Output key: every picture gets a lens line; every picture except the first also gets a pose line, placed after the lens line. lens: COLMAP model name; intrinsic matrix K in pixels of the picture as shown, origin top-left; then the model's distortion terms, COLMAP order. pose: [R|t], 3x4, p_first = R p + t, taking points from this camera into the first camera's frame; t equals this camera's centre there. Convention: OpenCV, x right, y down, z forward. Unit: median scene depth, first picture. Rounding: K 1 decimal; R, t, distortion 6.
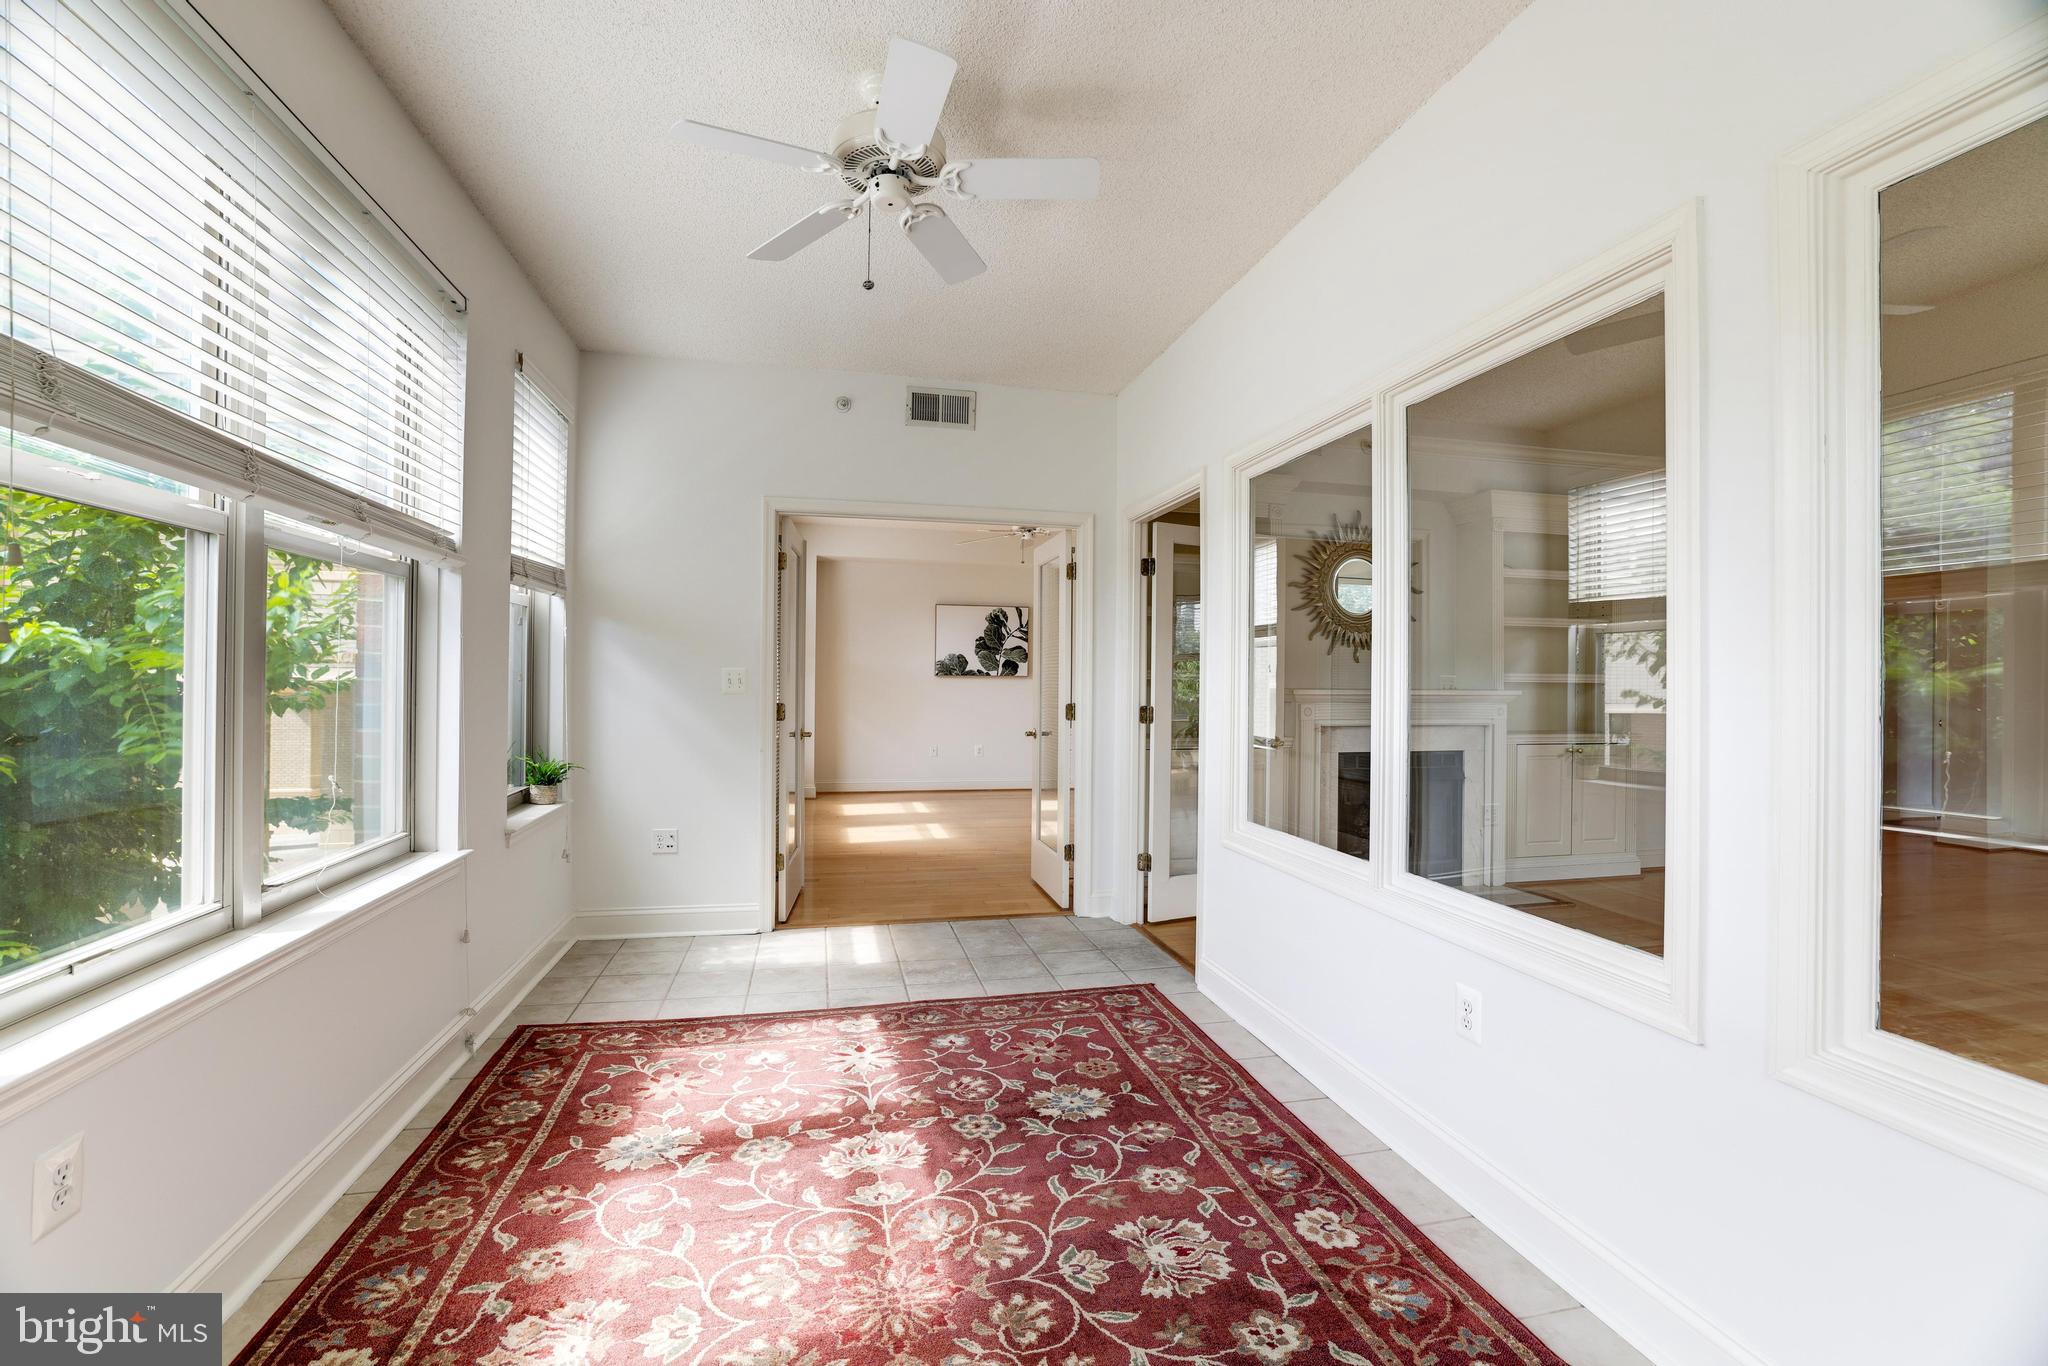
lens RADIAL K [[890.3, 0, 1022.9], [0, 890.3, 670.5], [0, 0, 1]] dist [-0.053089, 0.021875]
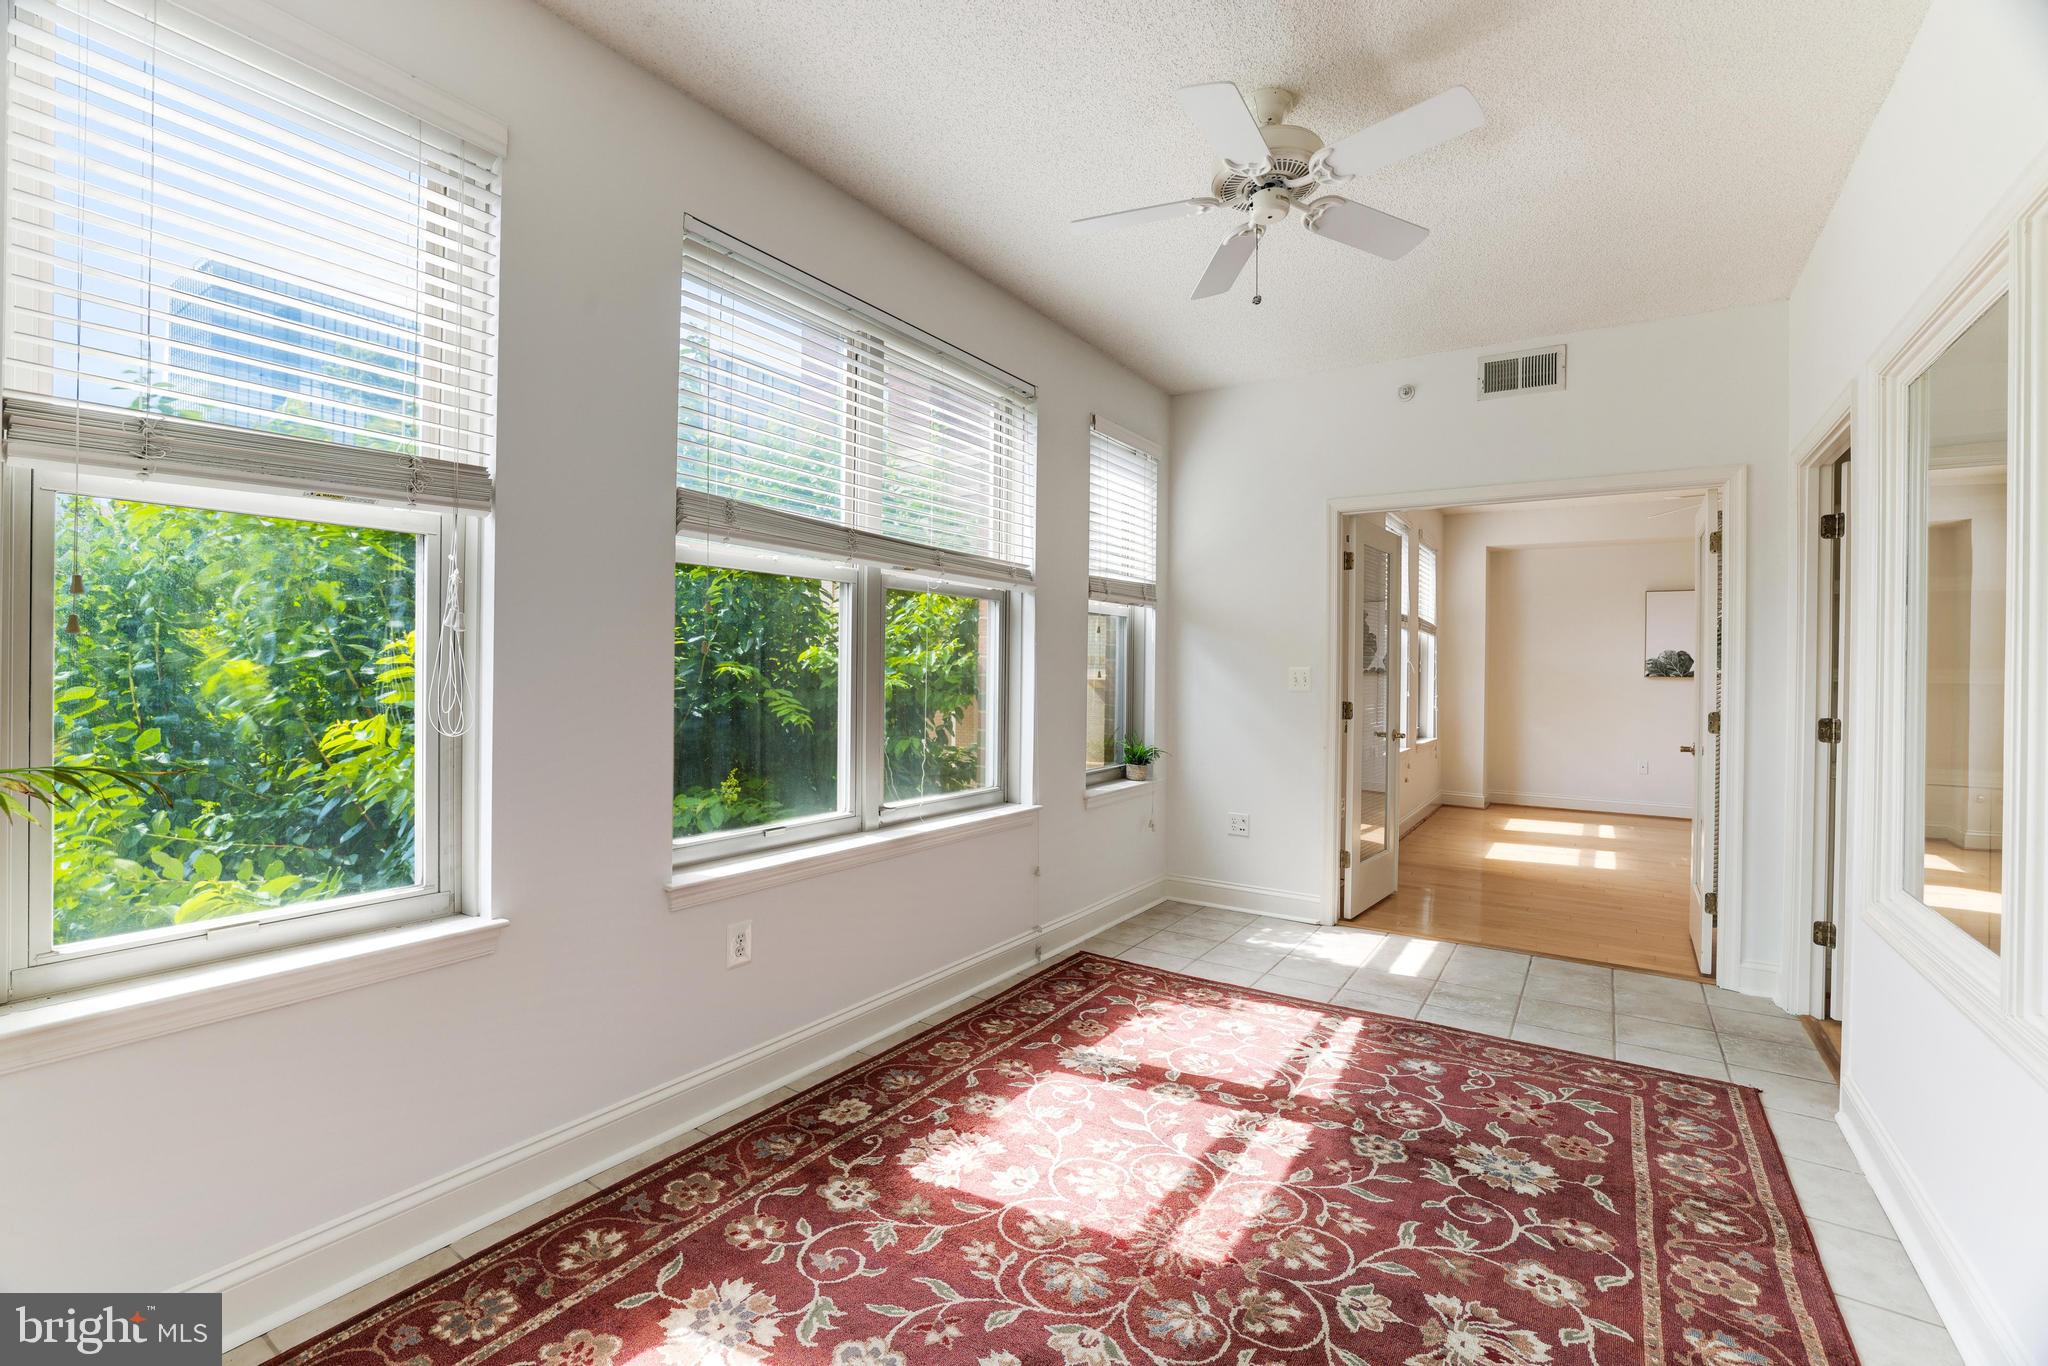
lens RADIAL K [[890.3, 0, 1022.9], [0, 890.3, 670.5], [0, 0, 1]] dist [-0.053089, 0.021875]
pose [[0.684999, -0.000094, -0.728544, 0.360198], [-0.001078, 0.999999, -0.001142, 0.004168], [0.728543, 0.001568, 0.684998, 0.072136]]
